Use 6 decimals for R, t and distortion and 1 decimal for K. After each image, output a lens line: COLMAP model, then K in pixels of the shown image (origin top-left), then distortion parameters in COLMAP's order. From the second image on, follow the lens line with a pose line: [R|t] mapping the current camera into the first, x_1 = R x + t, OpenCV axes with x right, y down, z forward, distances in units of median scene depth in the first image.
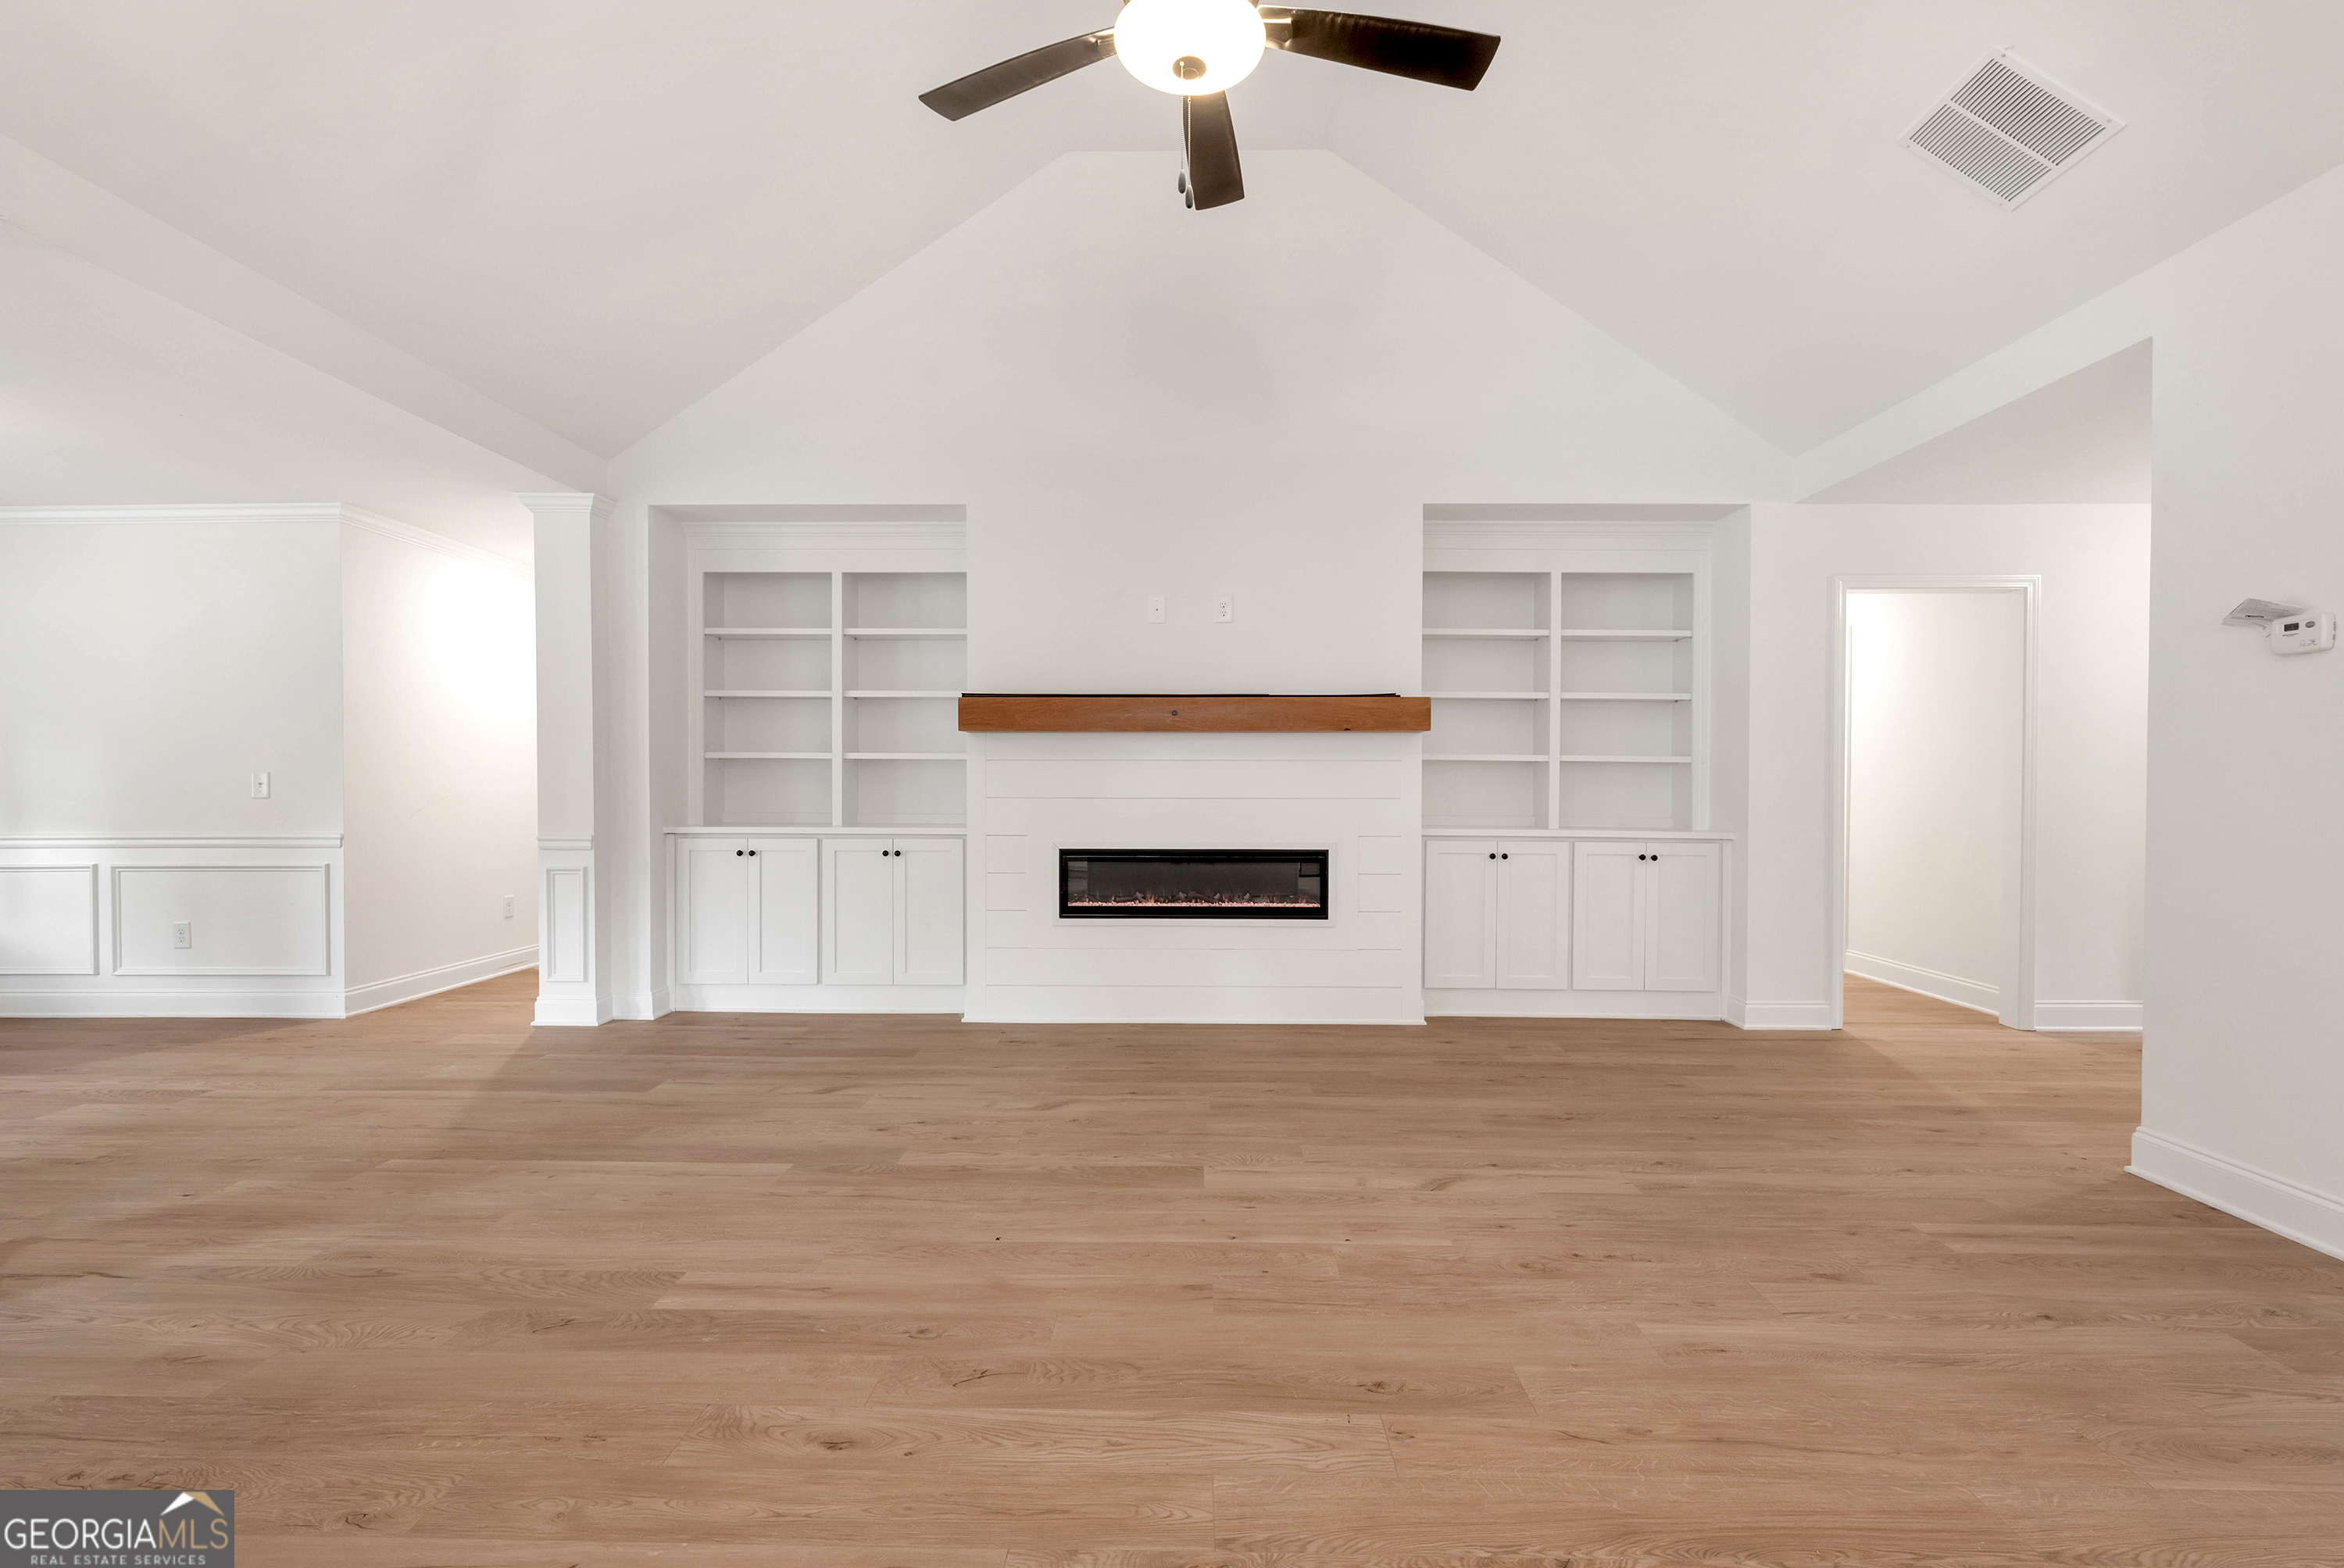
lens RADIAL K [[1025.4, 0, 1175.6], [0, 1025.4, 799.7], [0, 0, 1]] dist [0.000310, -0.000102]
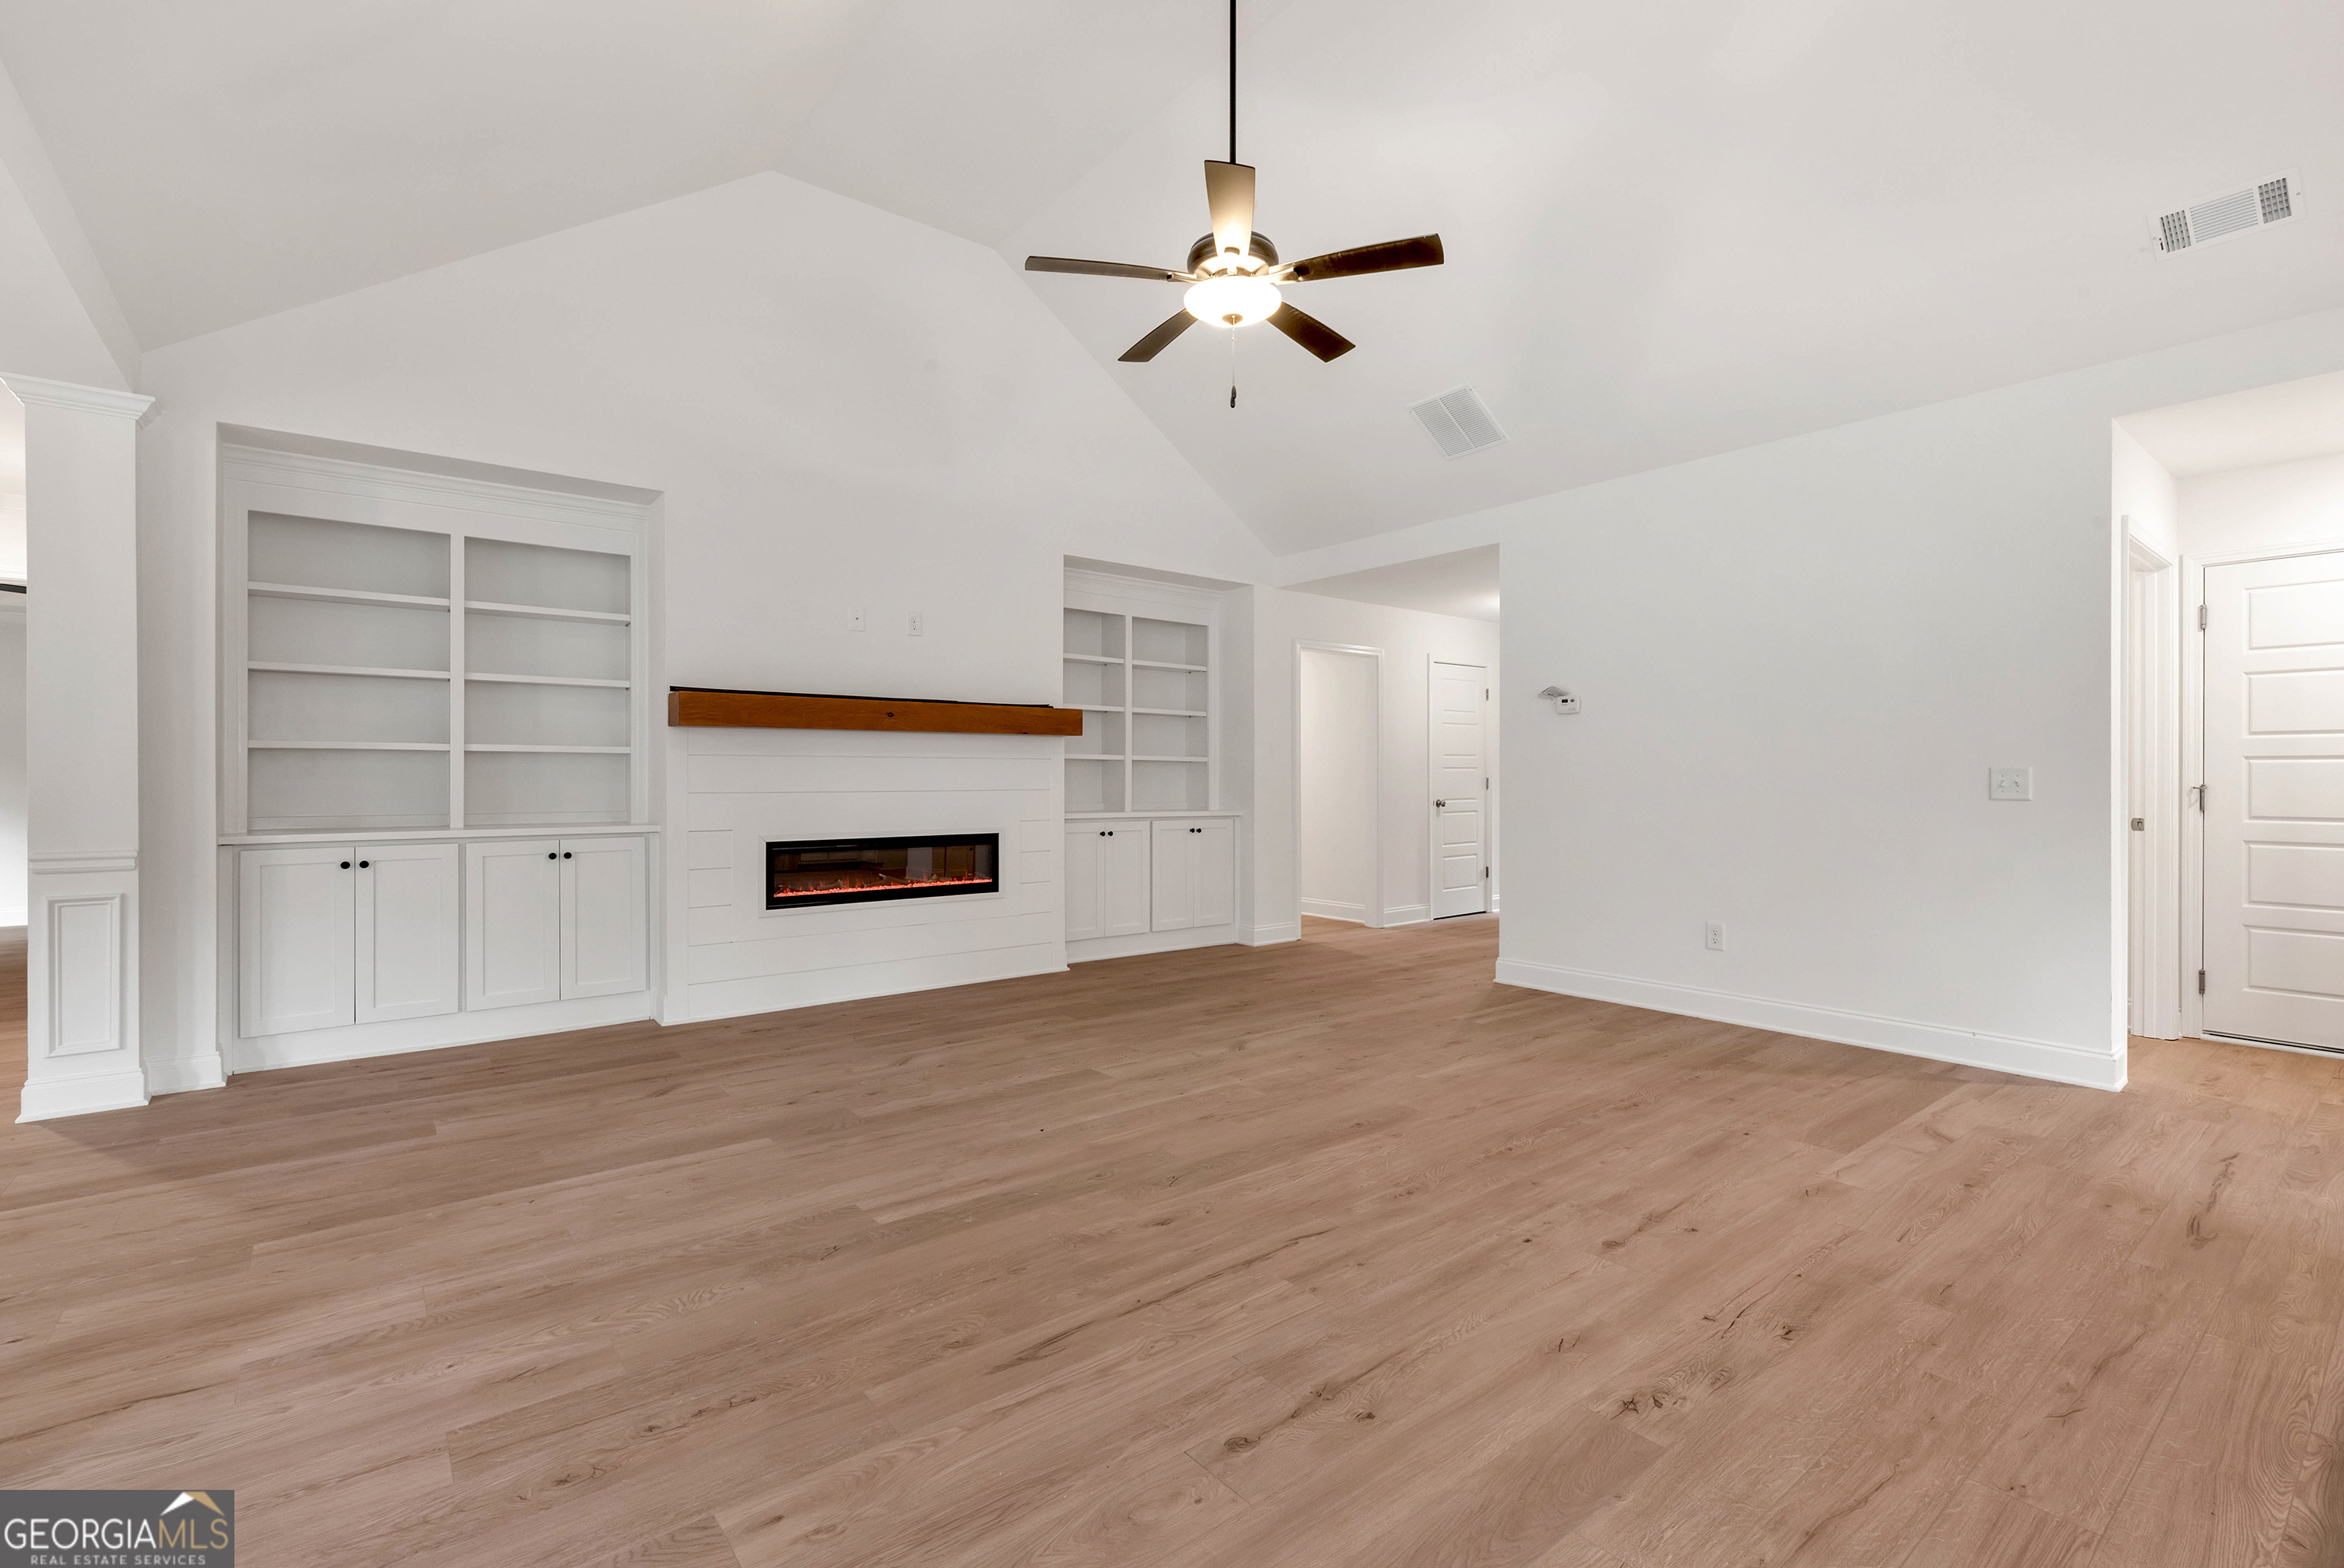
lens RADIAL K [[1044.8, 0, 1181.2], [0, 1044.8, 779.8], [0, 0, 1]] dist [0.000814, -0.000356]
pose [[0.768420, -0.004727, 0.639928, -0.560537], [0.012875, 0.999885, -0.008074, -0.000674], [-0.639816, 0.014443, 0.768392, -0.084061]]
